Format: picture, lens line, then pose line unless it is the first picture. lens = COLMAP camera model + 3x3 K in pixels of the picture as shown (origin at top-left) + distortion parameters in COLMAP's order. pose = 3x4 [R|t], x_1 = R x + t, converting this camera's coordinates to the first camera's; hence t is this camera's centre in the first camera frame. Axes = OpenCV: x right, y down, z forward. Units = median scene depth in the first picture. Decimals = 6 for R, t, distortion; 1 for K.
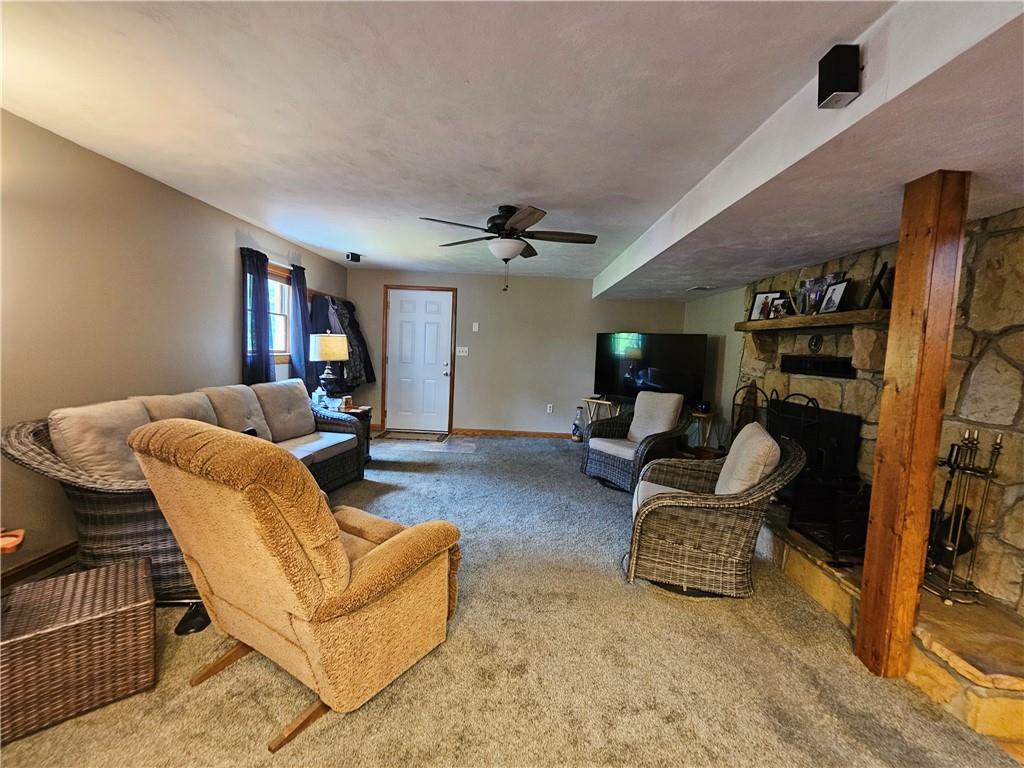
lens RADIAL K [[423.9, 0, 509.9], [0, 423.9, 381.5], [0, 0, 1]] dist [0.000049, 0.000111]
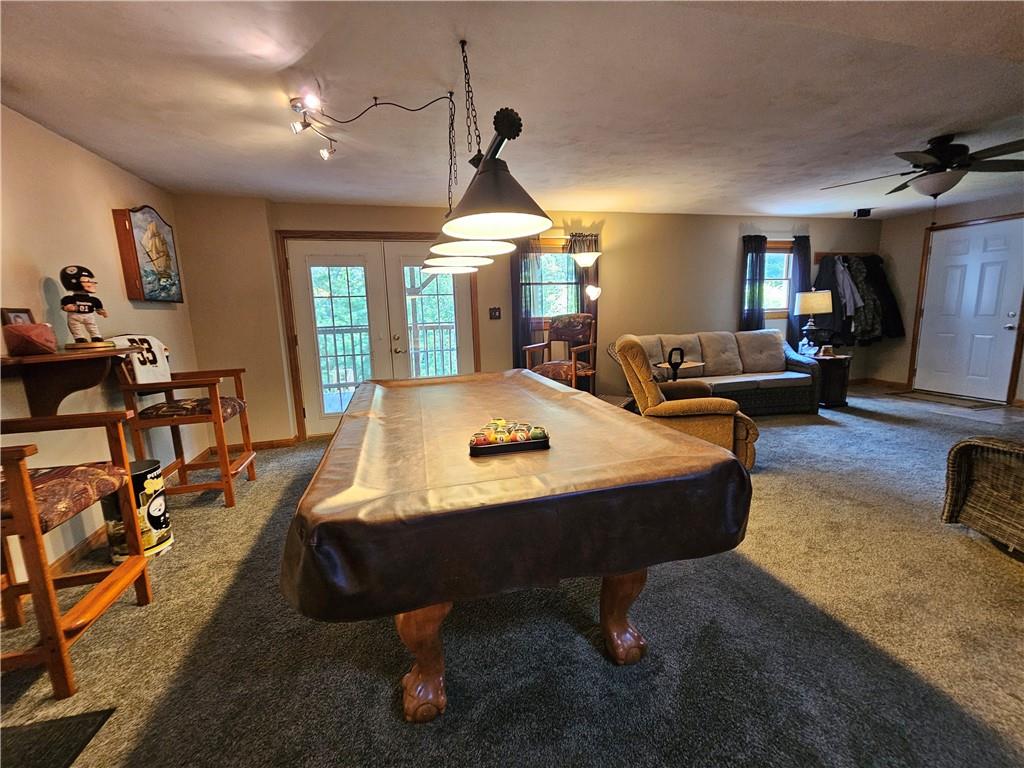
lens RADIAL K [[423.9, 0, 511.1], [0, 423.9, 379.6], [0, 0, 1]] dist [0.000049, 0.000111]
pose [[0.285339, 0.103005, -0.952876, 0.481714], [-0.032061, 0.994677, 0.097923, 0.043444], [0.957890, 0.002609, 0.287122, -0.133249]]
